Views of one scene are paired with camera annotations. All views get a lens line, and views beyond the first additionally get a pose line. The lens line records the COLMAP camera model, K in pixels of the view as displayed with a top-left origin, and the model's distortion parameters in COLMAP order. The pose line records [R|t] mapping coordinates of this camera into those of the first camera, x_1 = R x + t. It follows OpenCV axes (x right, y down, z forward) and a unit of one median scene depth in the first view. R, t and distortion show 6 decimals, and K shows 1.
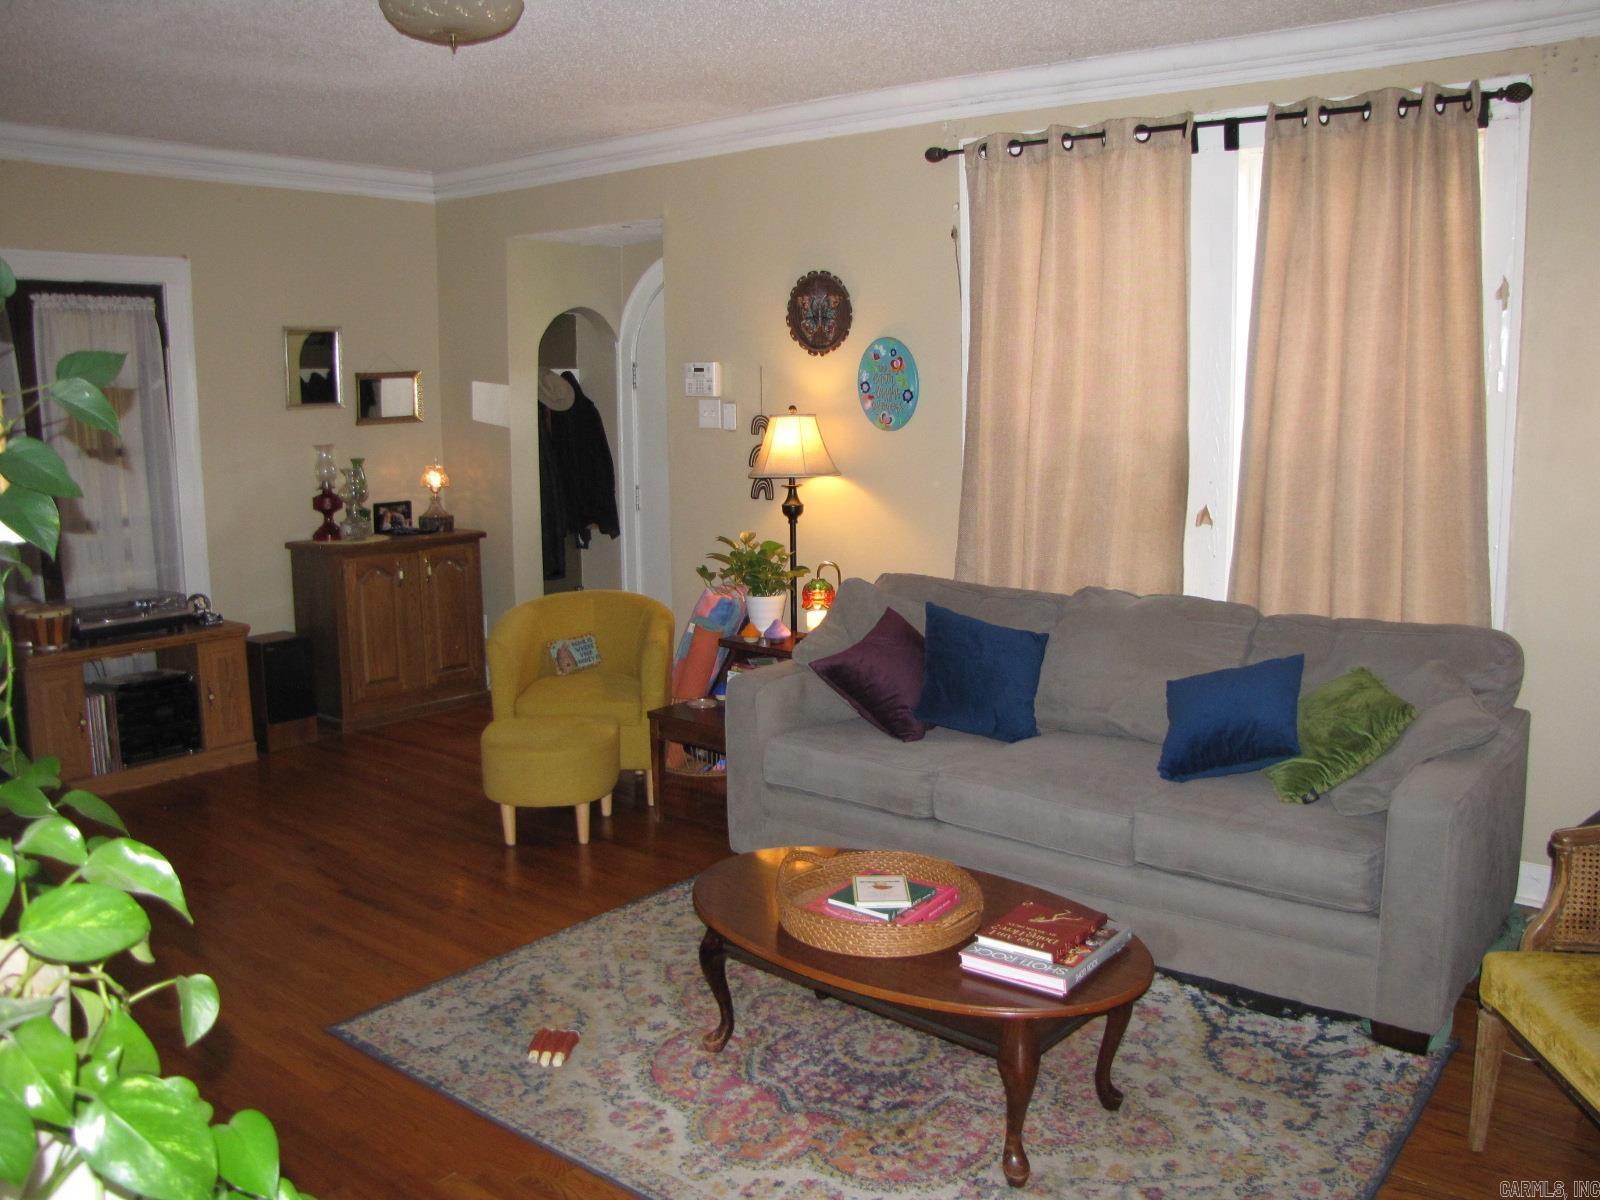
lens RADIAL K [[1346.5, 0, 798.5], [0, 1346.5, 596.1], [0, 0, 1]] dist [-0.139787, 0.077591]
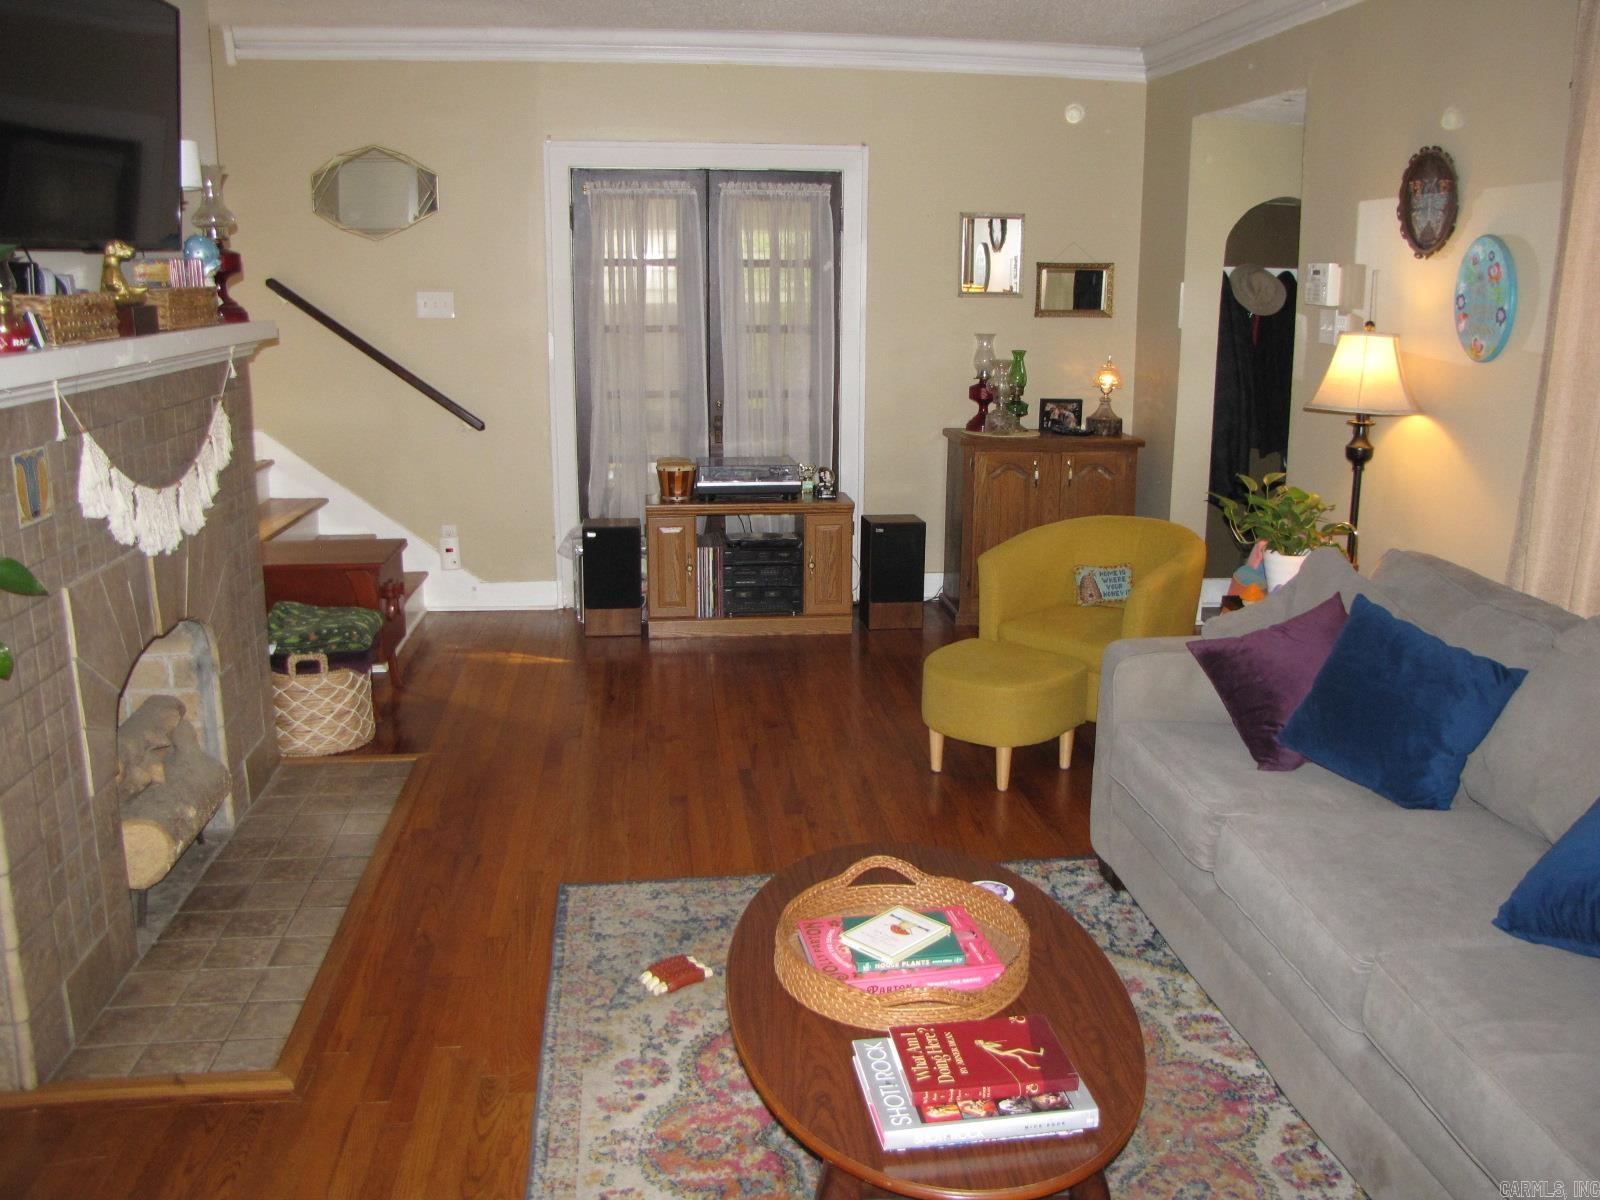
lens RADIAL K [[1346.5, 0, 819.1], [0, 1346.5, 552.3], [0, 0, 1]] dist [-0.139787, 0.077591]
pose [[0.723356, 0.160051, -0.671670, 0.295155], [-0.128625, 0.986971, 0.096660, -0.040950], [0.678390, 0.016474, 0.734518, 0.219264]]
